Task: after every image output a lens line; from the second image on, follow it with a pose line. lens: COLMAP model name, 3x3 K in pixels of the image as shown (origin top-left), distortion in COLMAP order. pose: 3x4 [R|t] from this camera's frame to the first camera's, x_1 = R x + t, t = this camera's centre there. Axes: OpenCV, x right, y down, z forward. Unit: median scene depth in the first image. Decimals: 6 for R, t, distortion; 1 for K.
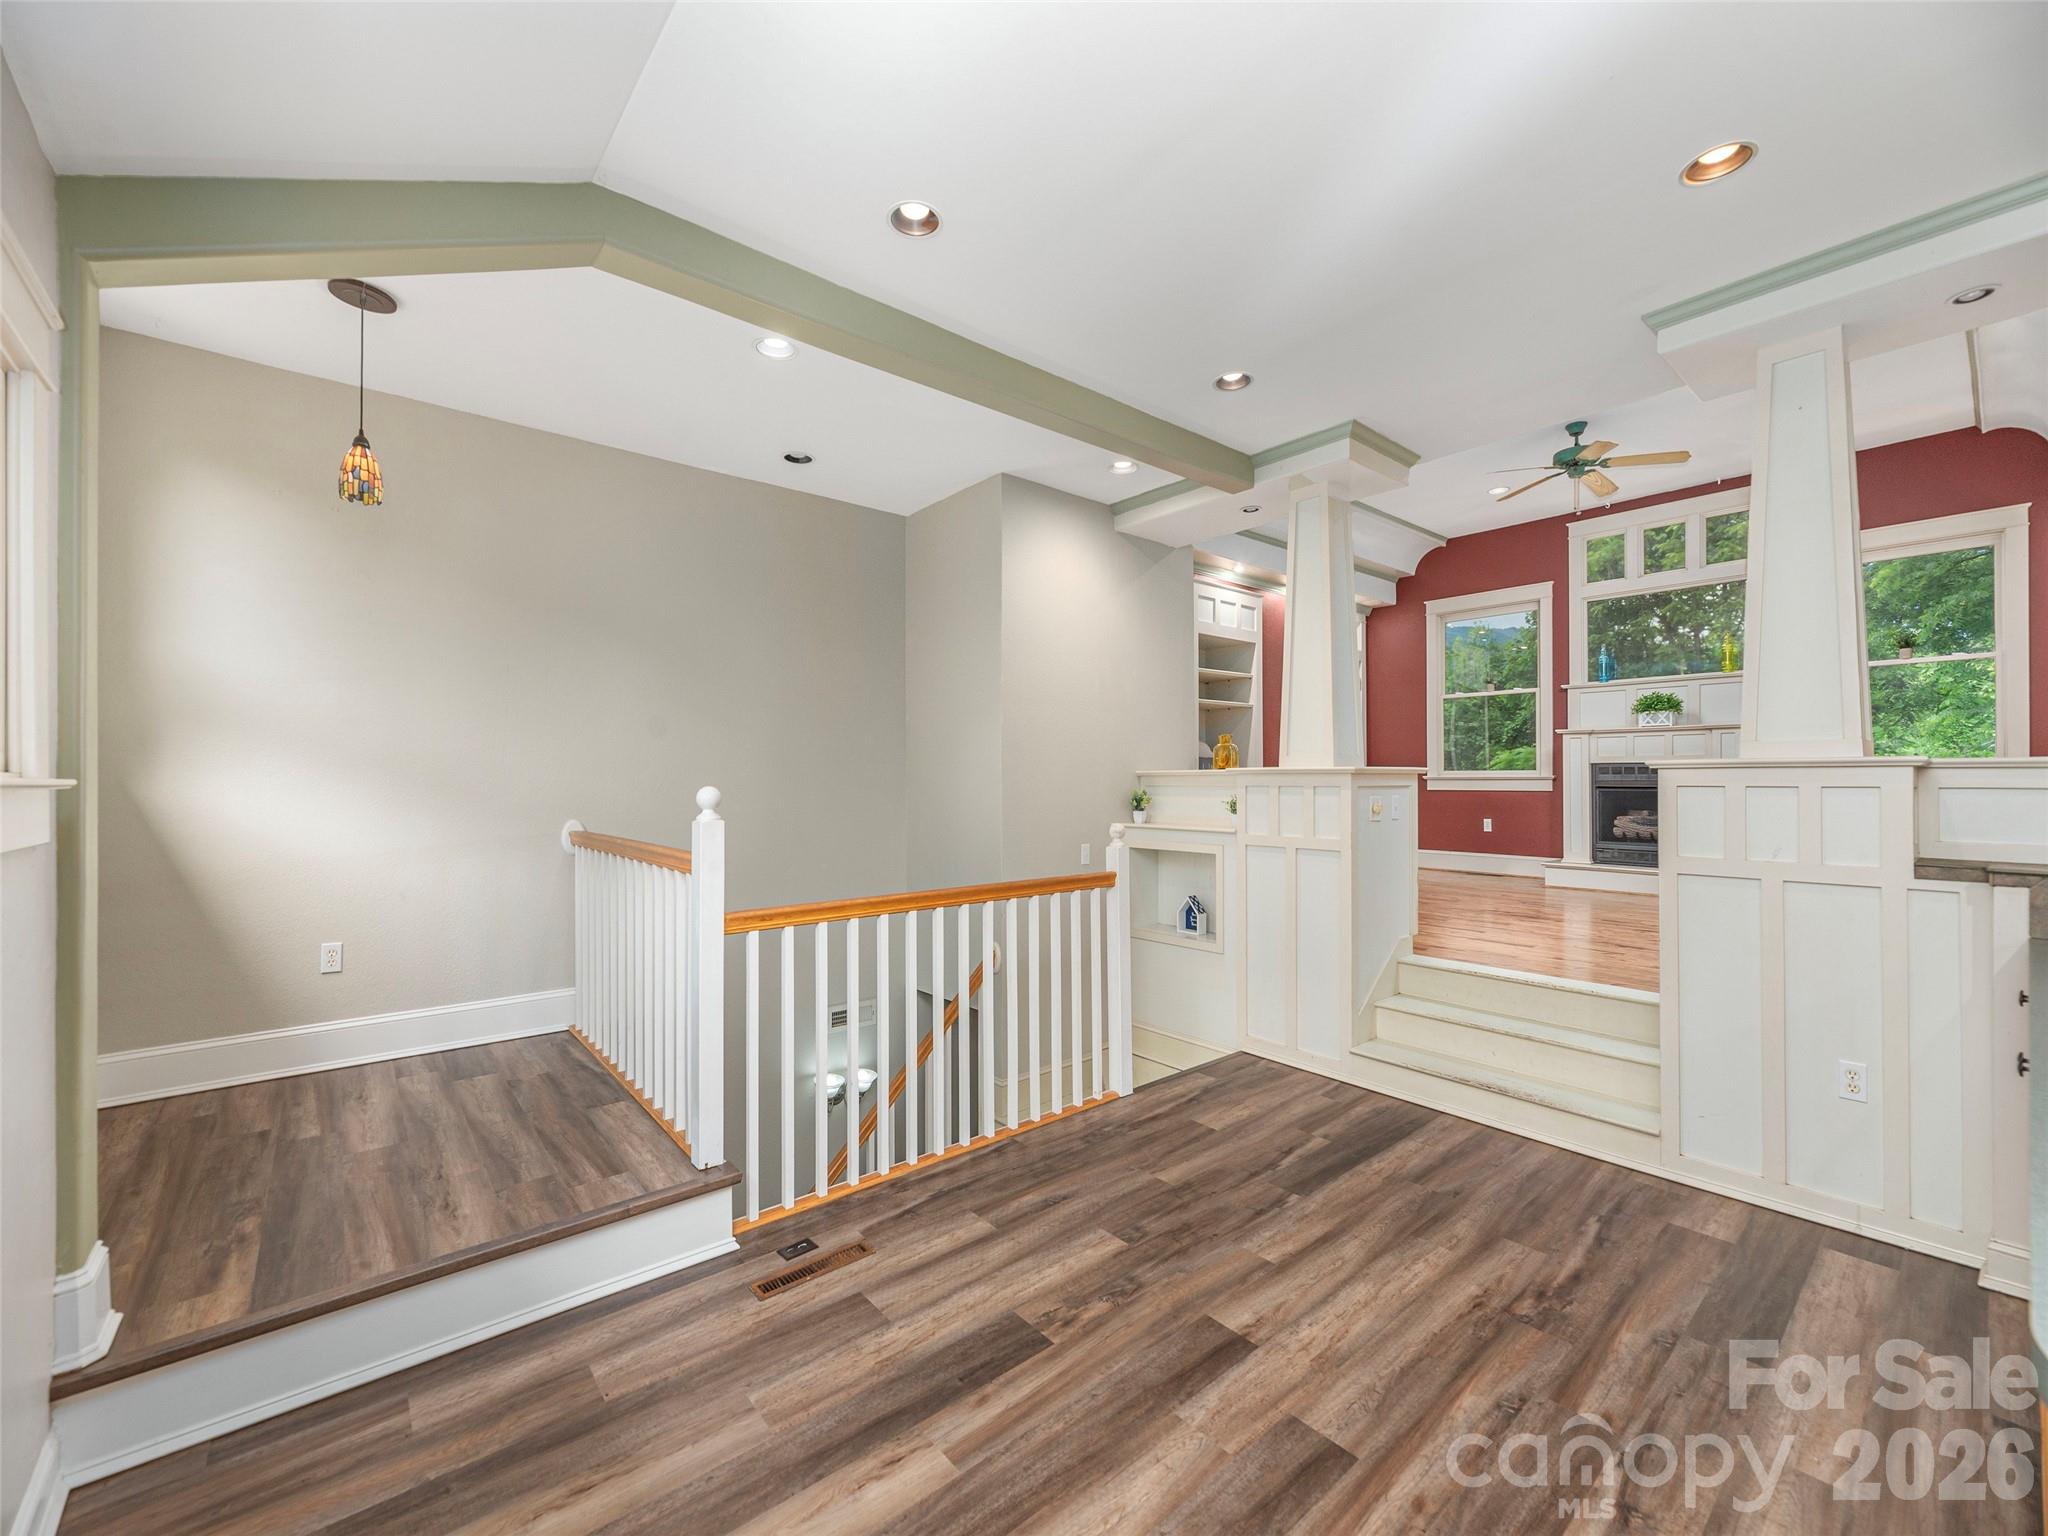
lens RADIAL K [[832.6, 0, 1017.3], [0, 832.6, 776.7], [0, 0, 1]] dist [-0.009008, 0.003424]
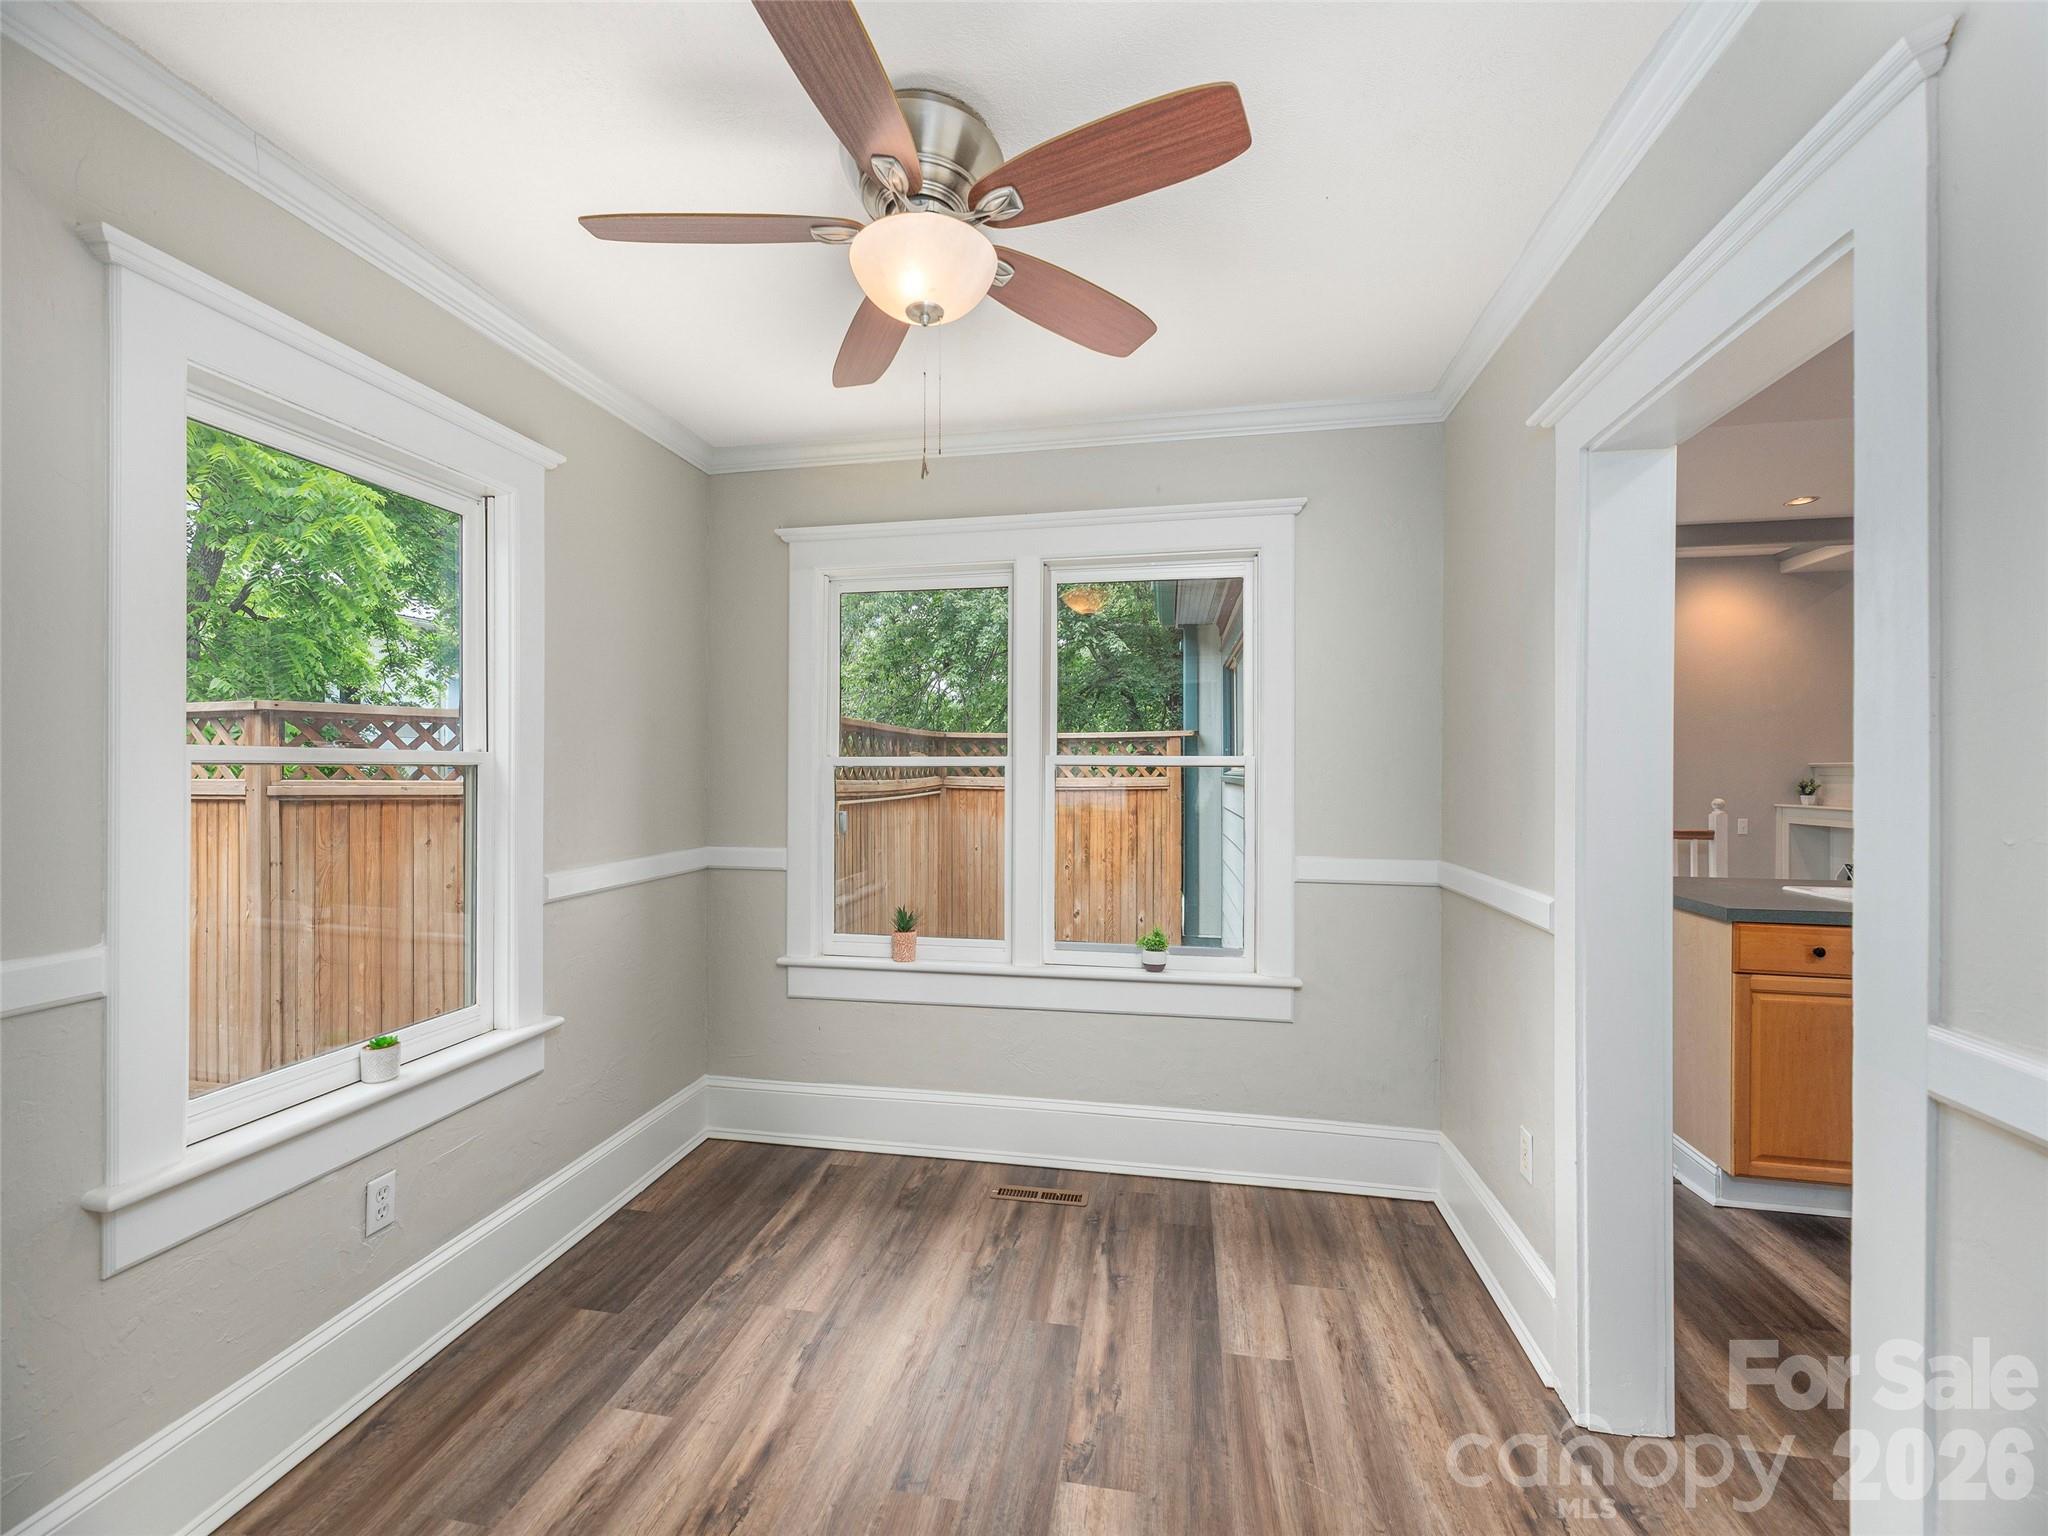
lens RADIAL K [[832.6, 0, 1020.0], [0, 832.6, 765.8], [0, 0, 1]] dist [-0.009008, 0.003424]
pose [[0.634078, 0.002651, -0.773264, 0.690220], [-0.002838, 0.999995, 0.001100, -0.002590], [0.773264, 0.001497, 0.634083, -1.355879]]
